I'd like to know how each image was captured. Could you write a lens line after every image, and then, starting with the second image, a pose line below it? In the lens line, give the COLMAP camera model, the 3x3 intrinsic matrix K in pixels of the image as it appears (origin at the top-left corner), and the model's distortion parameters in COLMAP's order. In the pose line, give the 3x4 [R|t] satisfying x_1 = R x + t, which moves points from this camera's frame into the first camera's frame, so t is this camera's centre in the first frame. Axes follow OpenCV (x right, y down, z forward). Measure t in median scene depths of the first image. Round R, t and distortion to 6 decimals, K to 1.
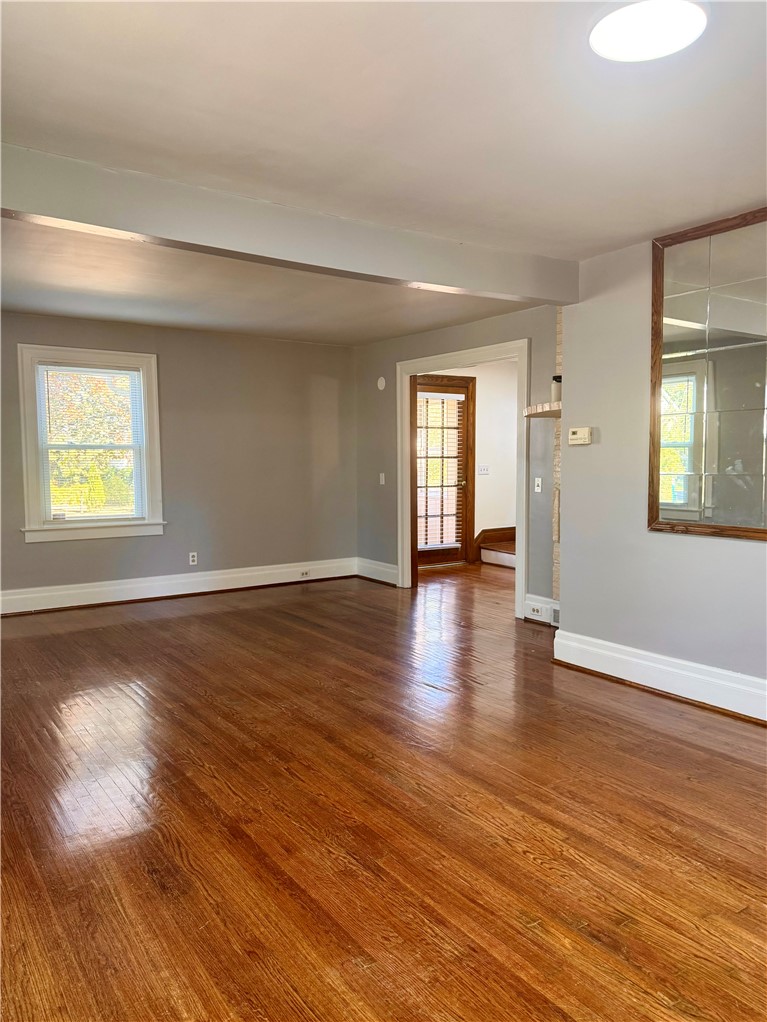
lens RADIAL K [[770.3, 0, 385.3], [0, 770.3, 518.2], [0, 0, 1]] dist [0.101964, -0.148806]
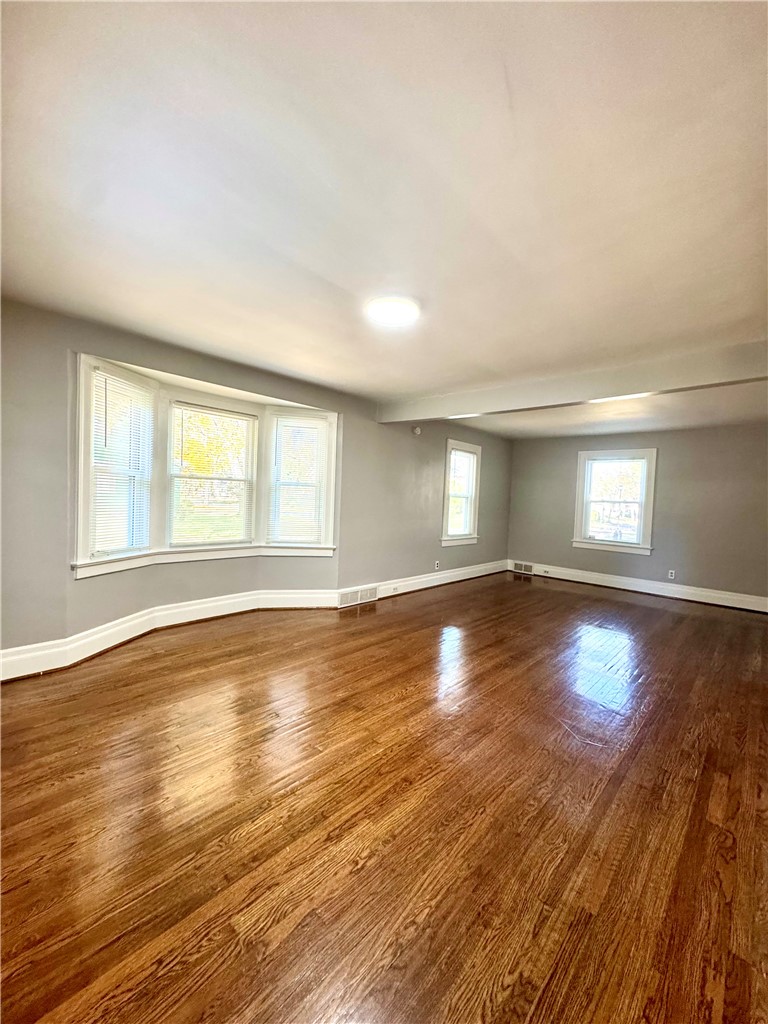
lens RADIAL K [[414.7, 0, 370.5], [0, 414.7, 511.2], [0, 0, 1]] dist [-0.000070, -0.000027]
pose [[0.179304, 0.049005, -0.982572, 1.178614], [-0.122681, 0.992076, 0.027092, -0.059499], [0.976114, 0.115685, 0.183896, 0.625488]]
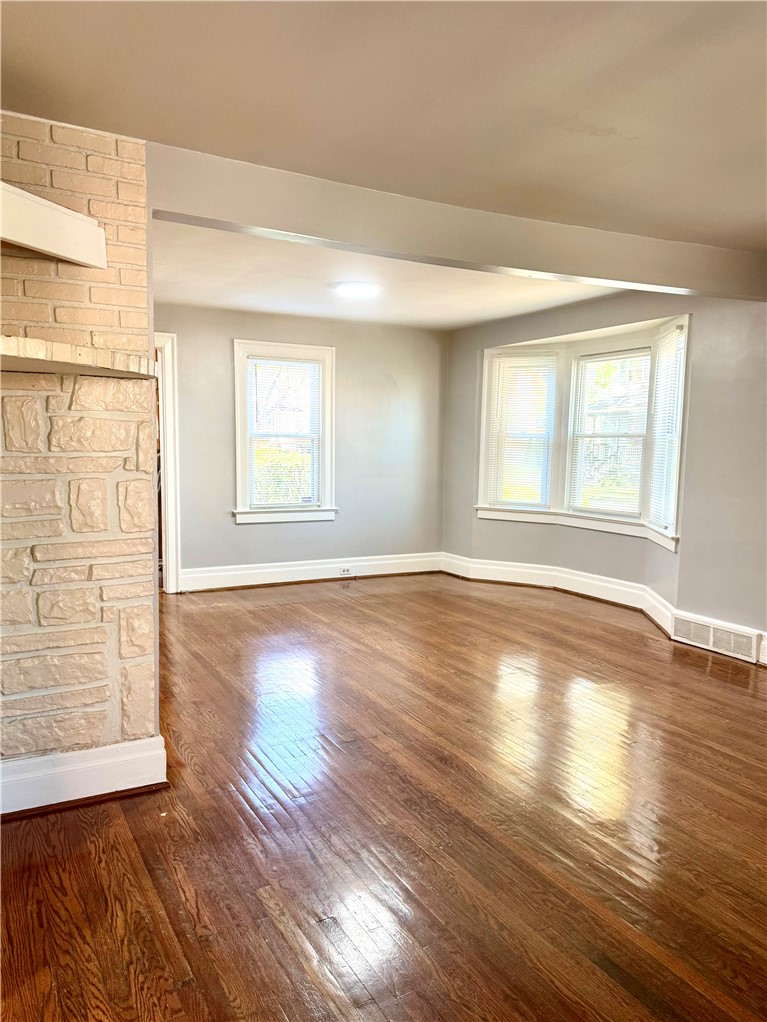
lens RADIAL K [[770.3, 0, 385.3], [0, 770.3, 518.2], [0, 0, 1]] dist [0.101964, -0.148806]
pose [[-0.992095, -0.020070, 0.123876, -0.079459], [0.002595, 0.983637, 0.180143, -0.259344], [-0.125465, 0.179041, -0.975809, 2.892004]]
